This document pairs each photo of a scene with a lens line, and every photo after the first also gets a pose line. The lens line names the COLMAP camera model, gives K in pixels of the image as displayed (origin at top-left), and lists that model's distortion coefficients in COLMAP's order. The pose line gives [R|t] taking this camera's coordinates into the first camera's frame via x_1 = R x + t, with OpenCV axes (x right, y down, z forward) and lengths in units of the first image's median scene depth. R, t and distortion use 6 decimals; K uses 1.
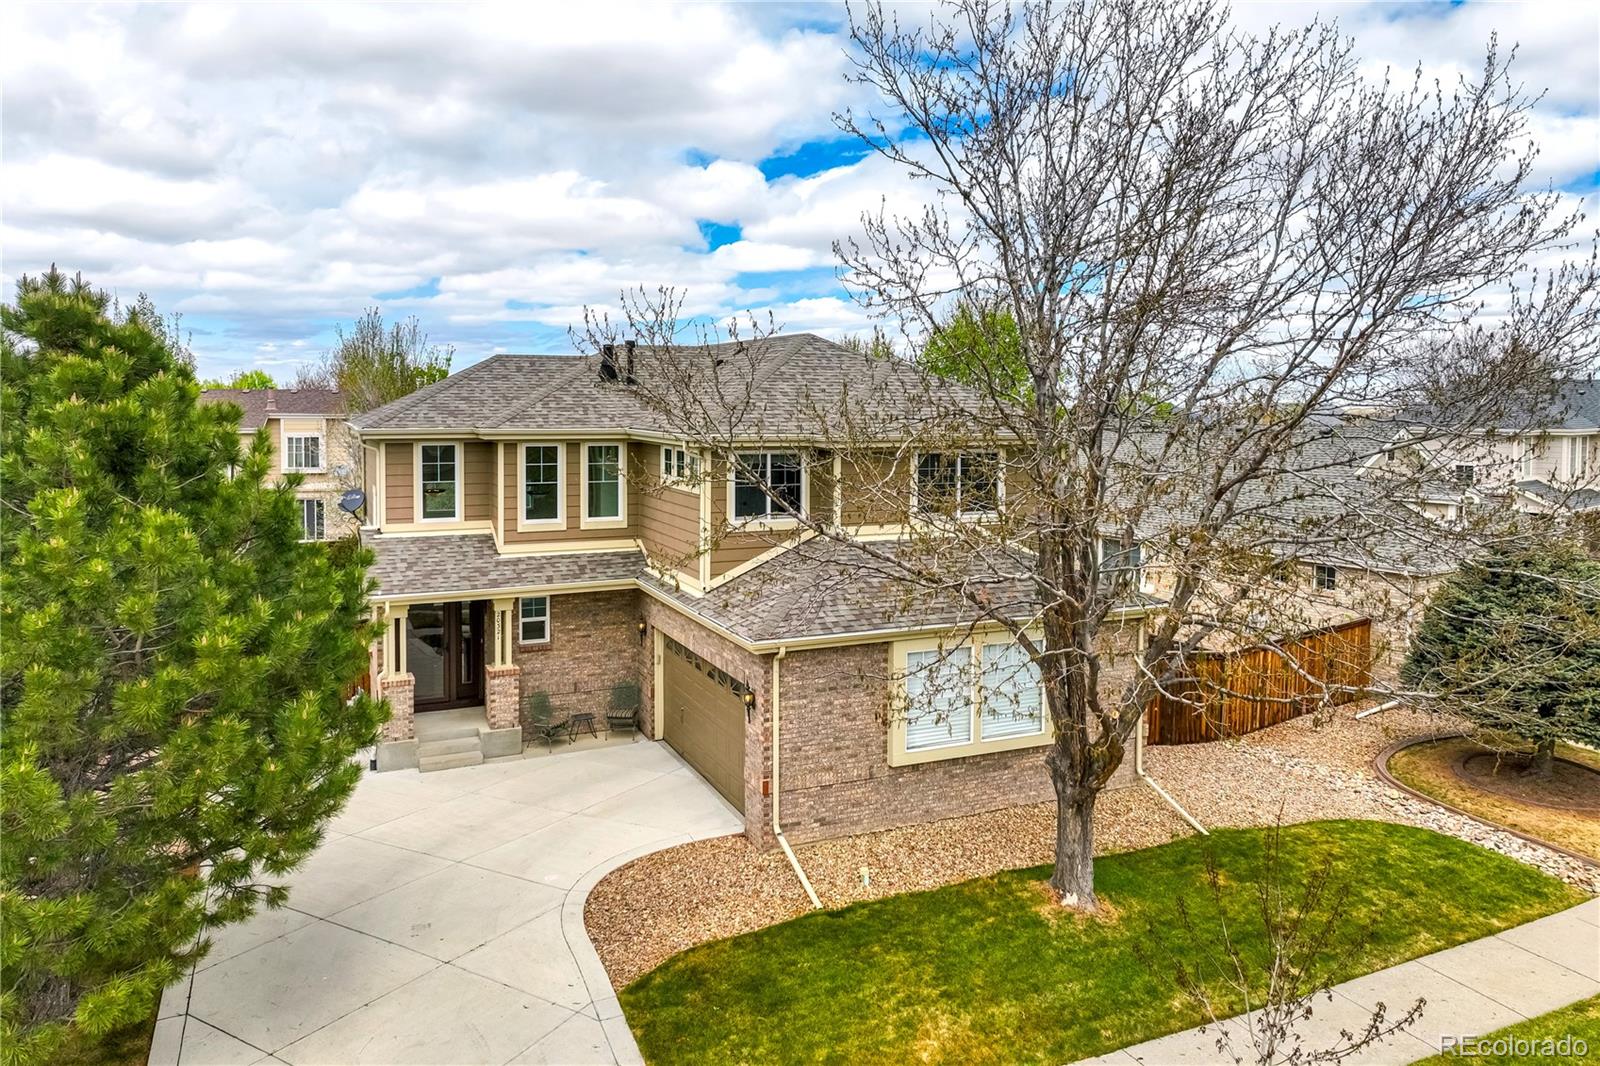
lens RADIAL K [[1096.8, 0, 800.0], [0, 1096.8, 533.0], [0, 0, 1]] dist [0.003432, 0.000985]
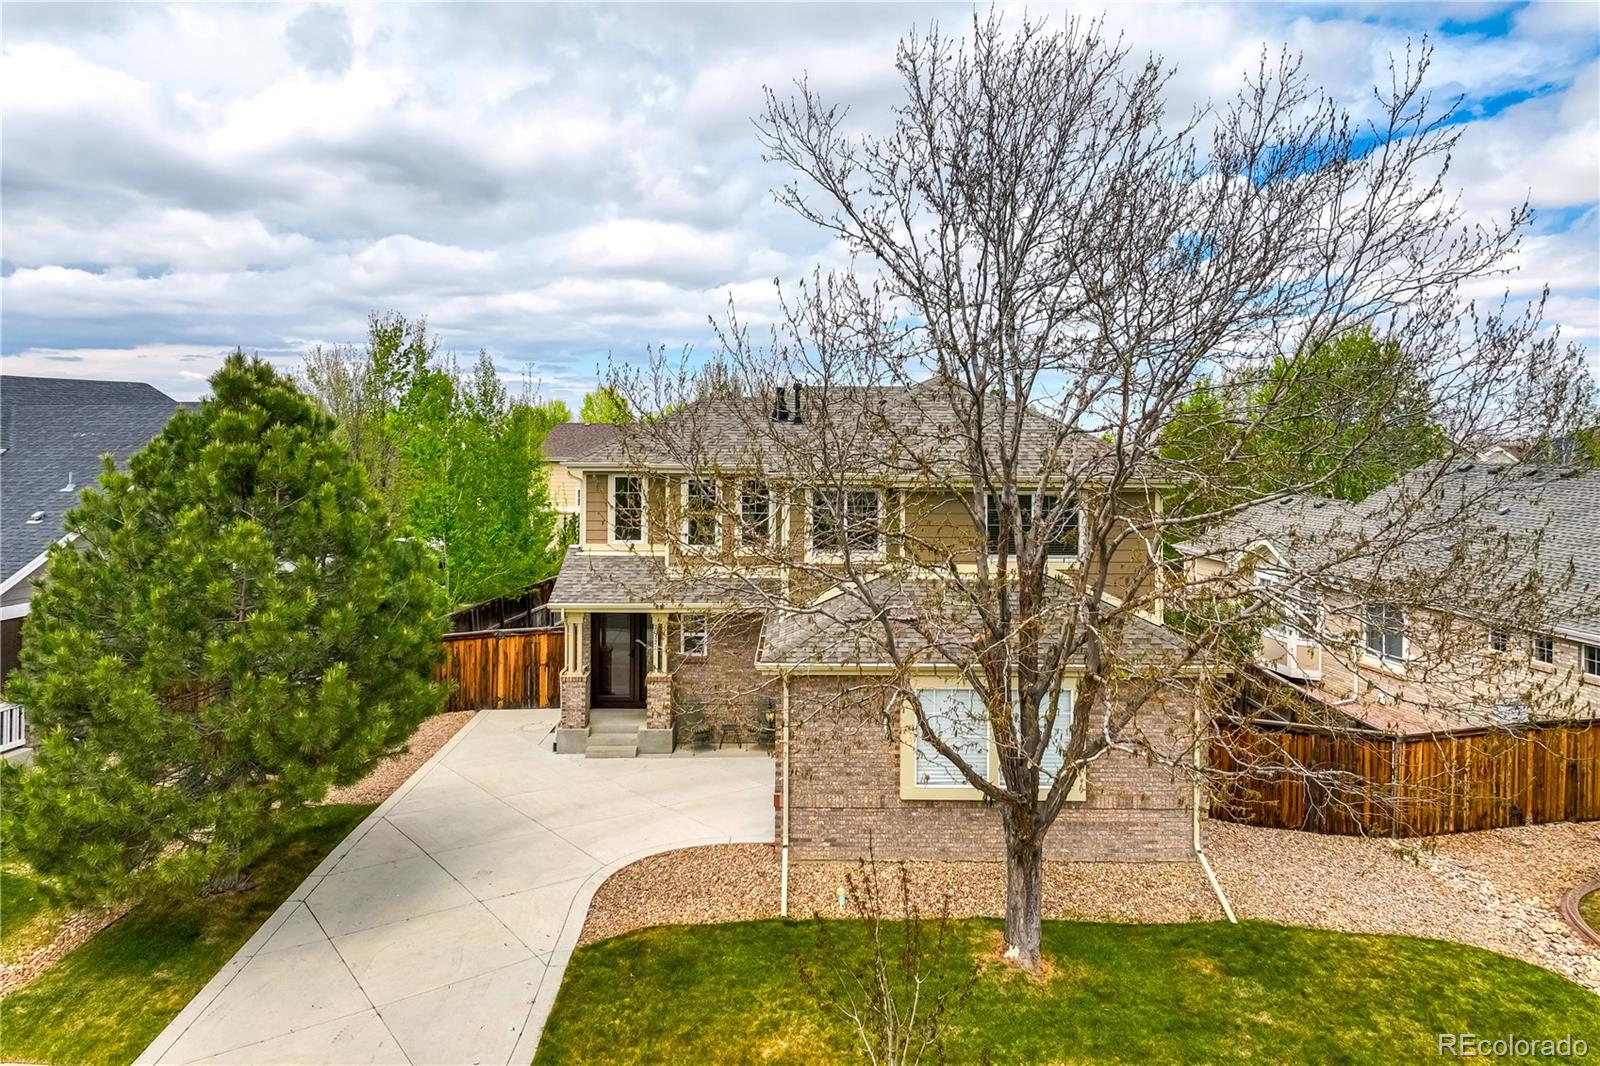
lens RADIAL K [[1157.7, 0, 800.0], [0, 1157.7, 533.0], [0, 0, 1]] dist [0.003630, 0.009762]
pose [[0.904509, 0.037916, -0.424767, 0.450368], [-0.050834, 0.998524, -0.019116, -0.009184], [0.423415, 0.038883, 0.905101, -0.026598]]
